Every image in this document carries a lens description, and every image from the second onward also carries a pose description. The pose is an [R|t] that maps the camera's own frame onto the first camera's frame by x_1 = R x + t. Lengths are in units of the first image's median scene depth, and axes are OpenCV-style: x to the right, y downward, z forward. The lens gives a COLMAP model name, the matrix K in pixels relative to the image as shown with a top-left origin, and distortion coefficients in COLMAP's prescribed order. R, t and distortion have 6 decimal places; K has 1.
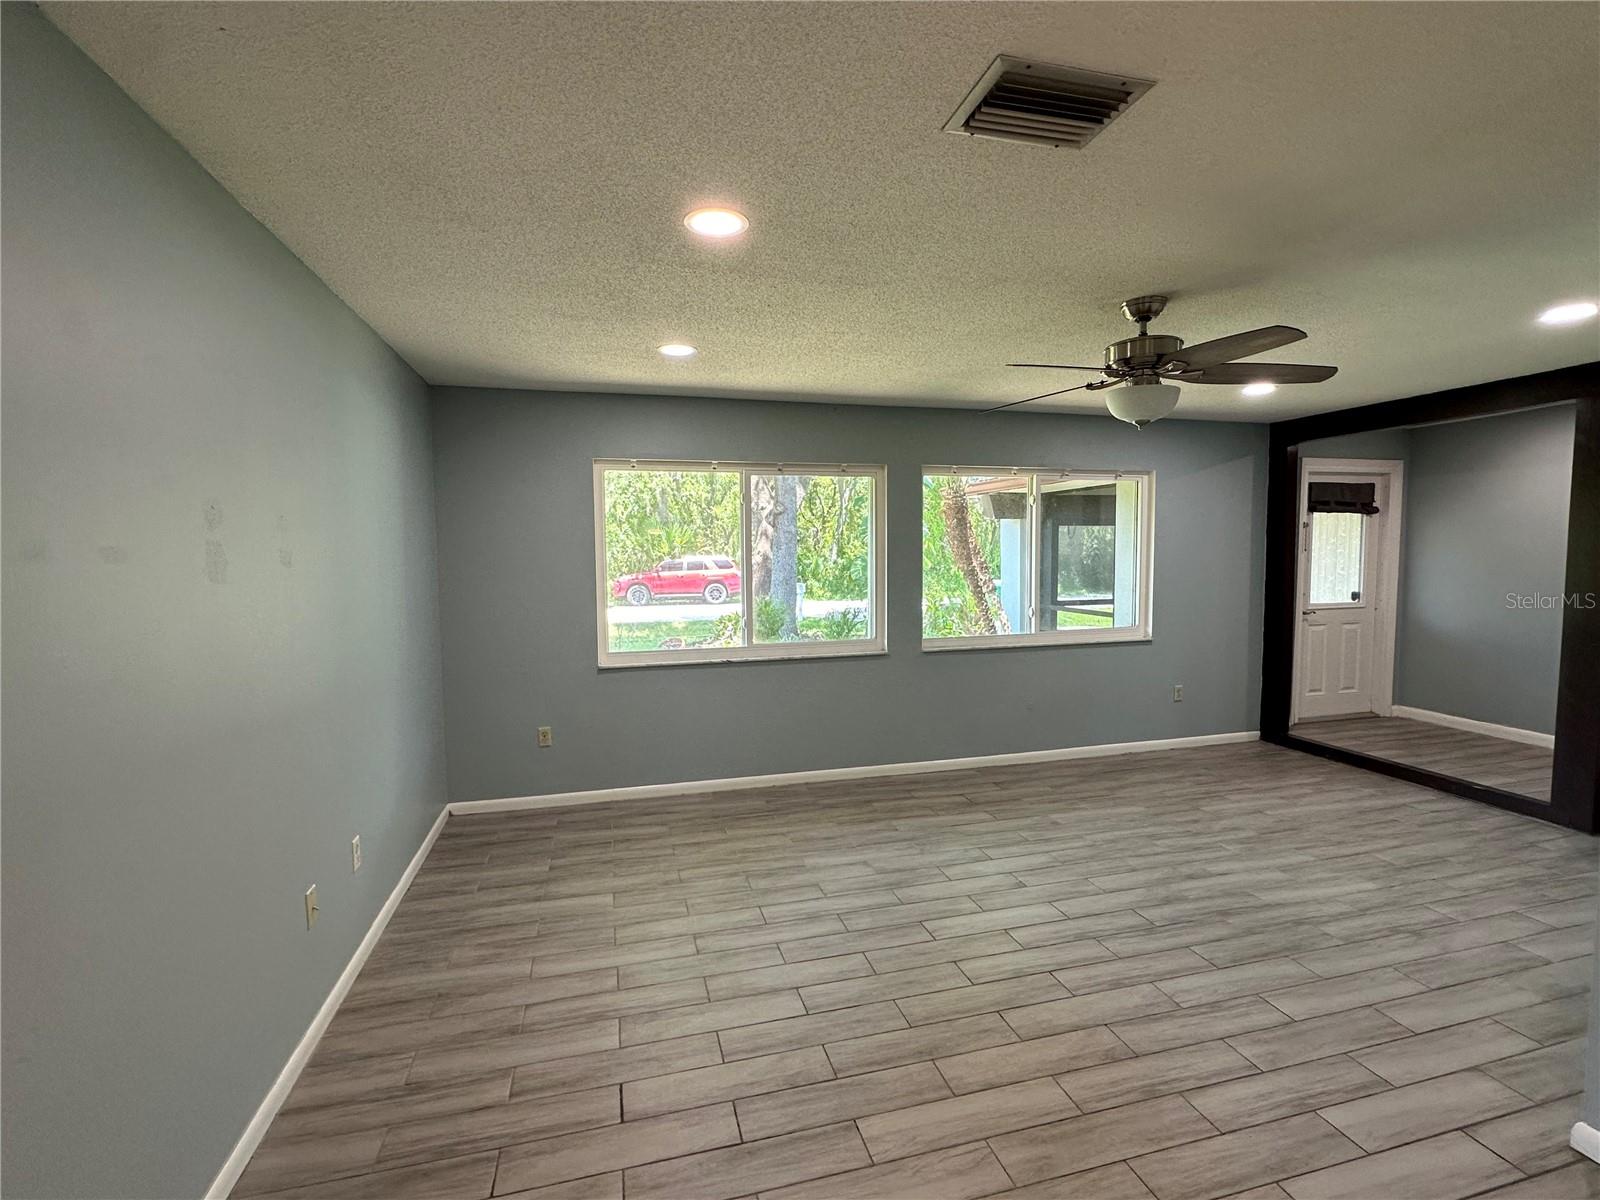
lens RADIAL K [[734.9, 0, 798.2], [0, 734.9, 601.3], [0, 0, 1]] dist [-0.002326, 0.000926]
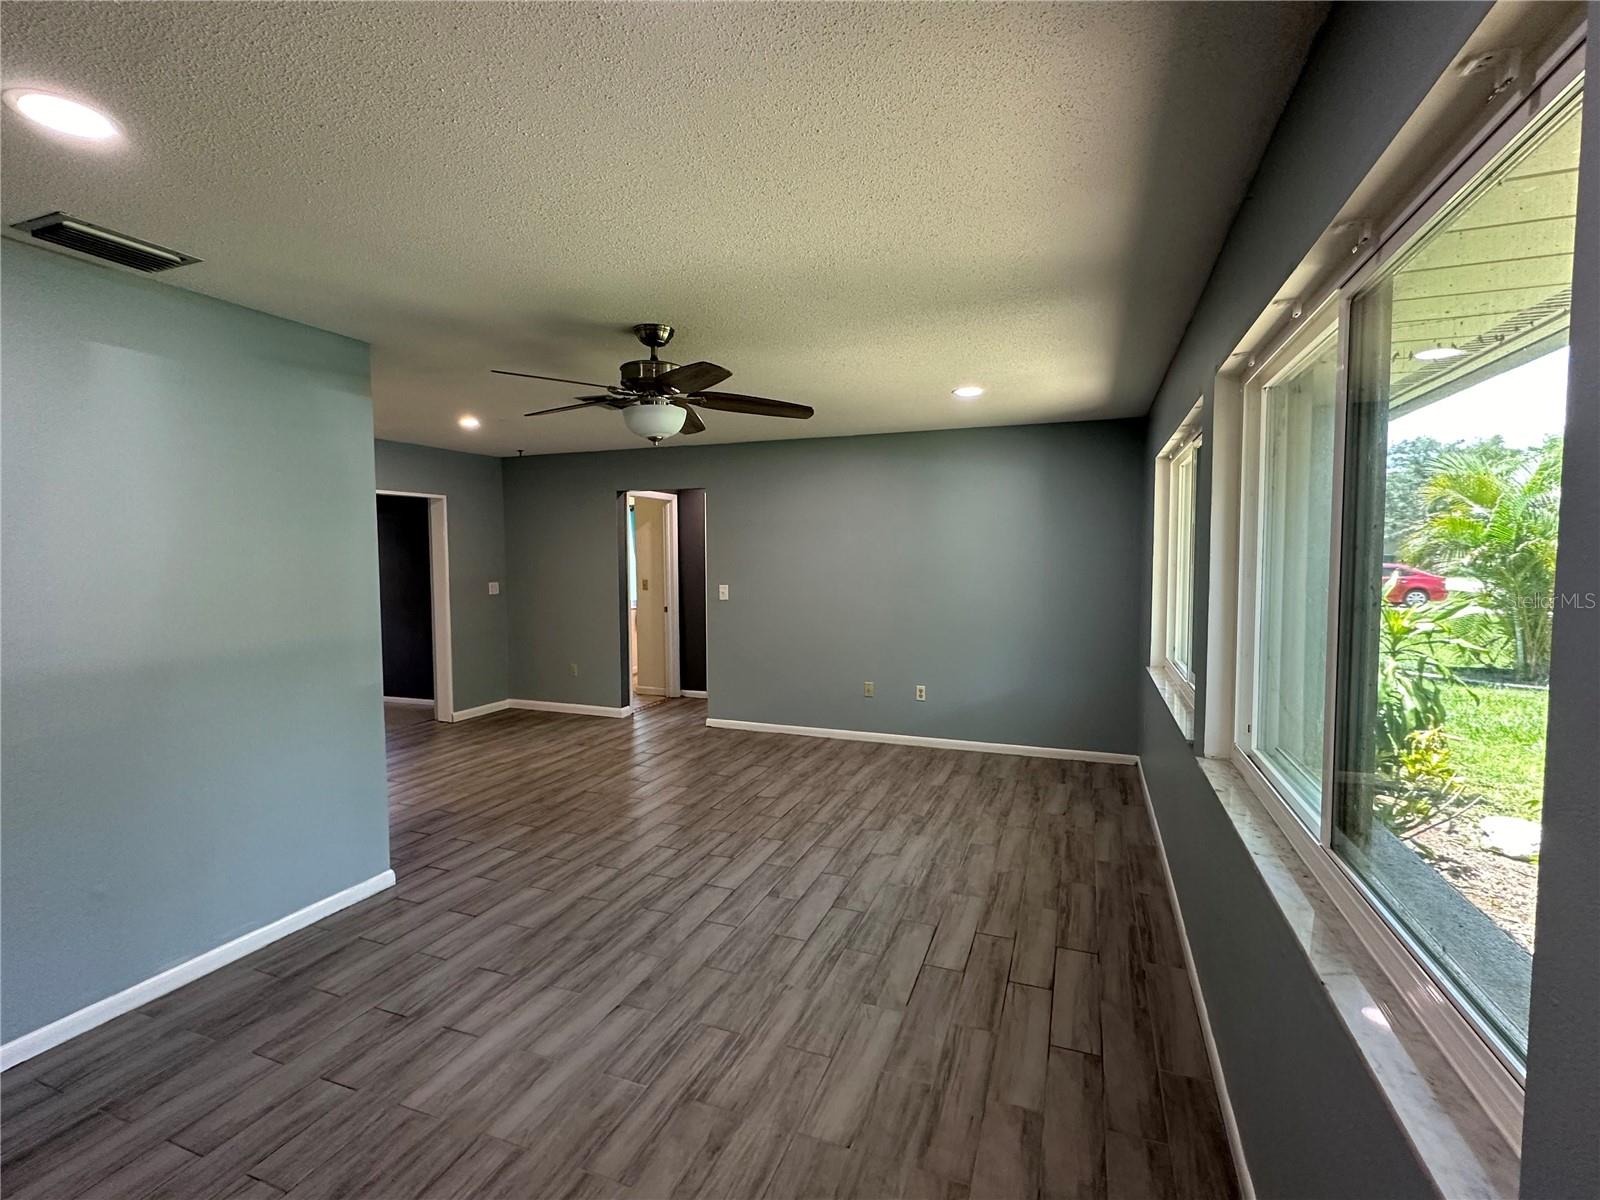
lens RADIAL K [[734.9, 0, 802.6], [0, 734.9, 595.3], [0, 0, 1]] dist [-0.002326, 0.000926]
pose [[-0.588227, 0.056617, -0.806711, 0.944411], [-0.050067, 0.993083, 0.106204, -0.106056], [0.807144, 0.102862, -0.581324, 1.402512]]
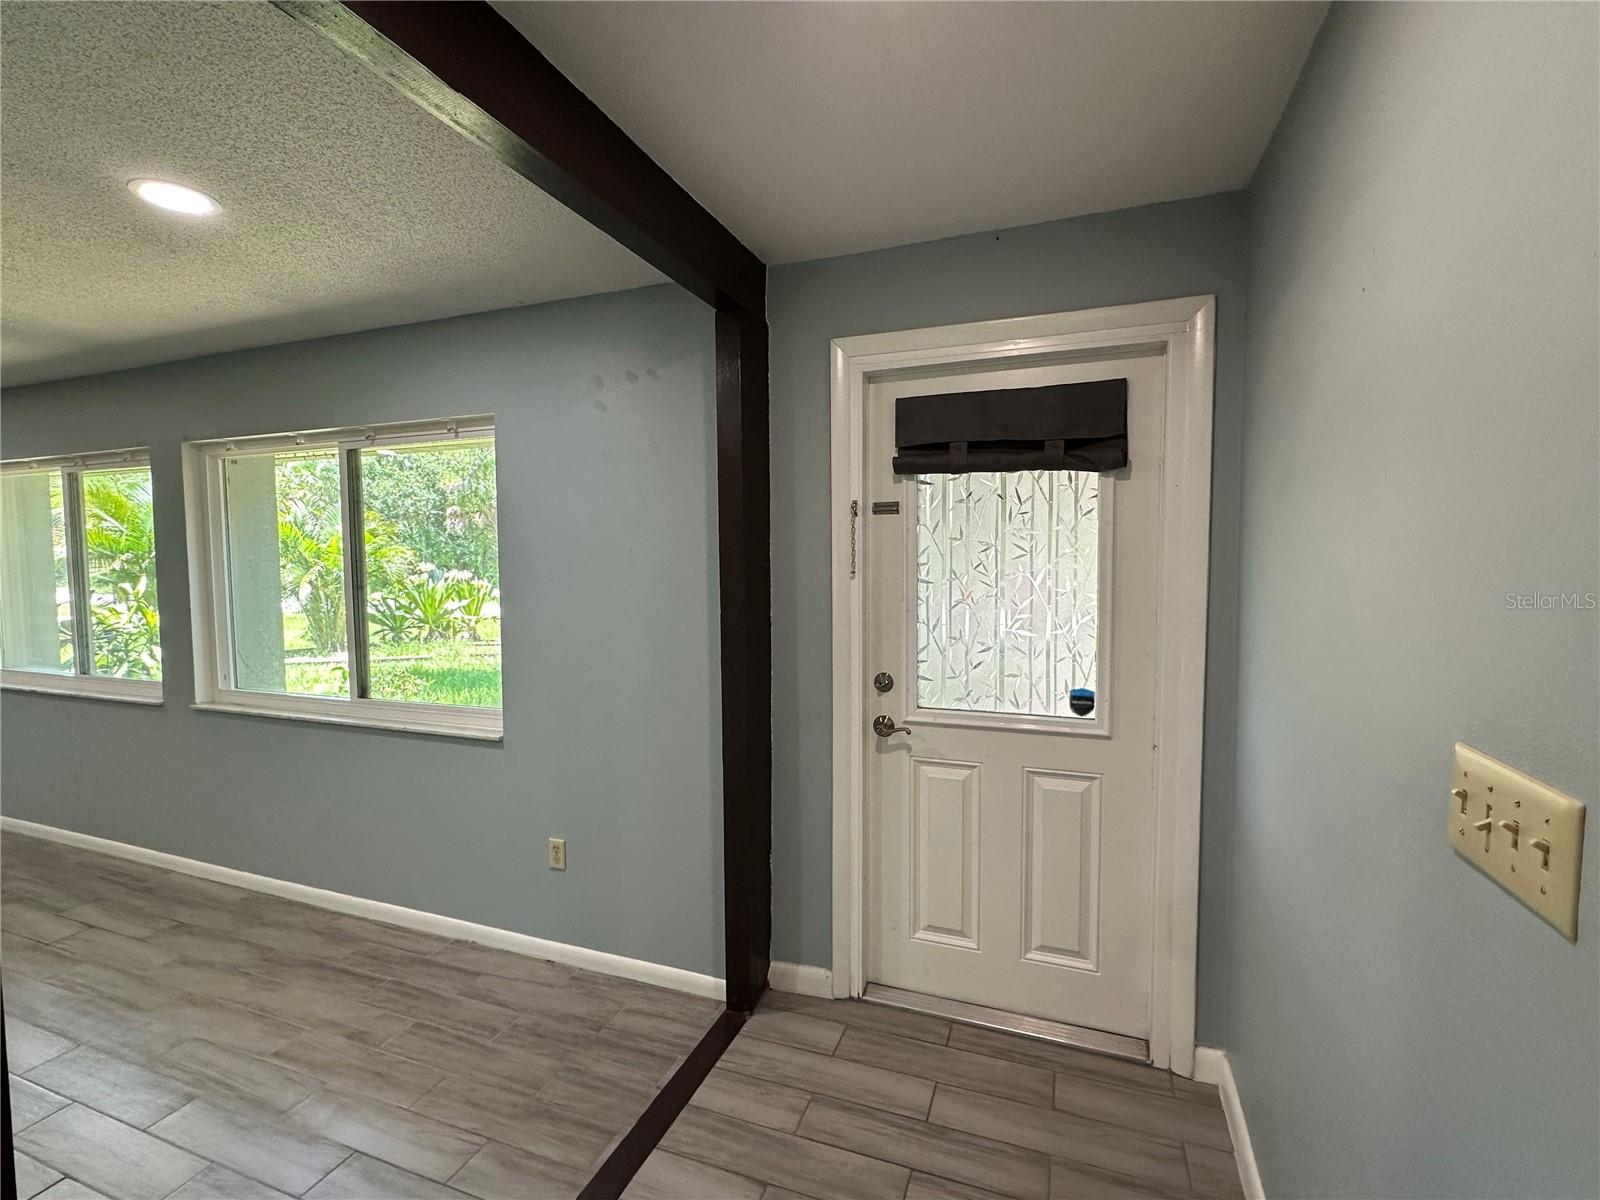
lens RADIAL K [[734.9, 0, 798.5], [0, 734.9, 600.8], [0, 0, 1]] dist [-0.002326, 0.000926]
pose [[0.807084, 0.040523, -0.589044, 1.390332], [-0.042665, 0.999037, 0.010270, -0.088406], [0.588893, 0.016843, 0.808036, 1.021480]]
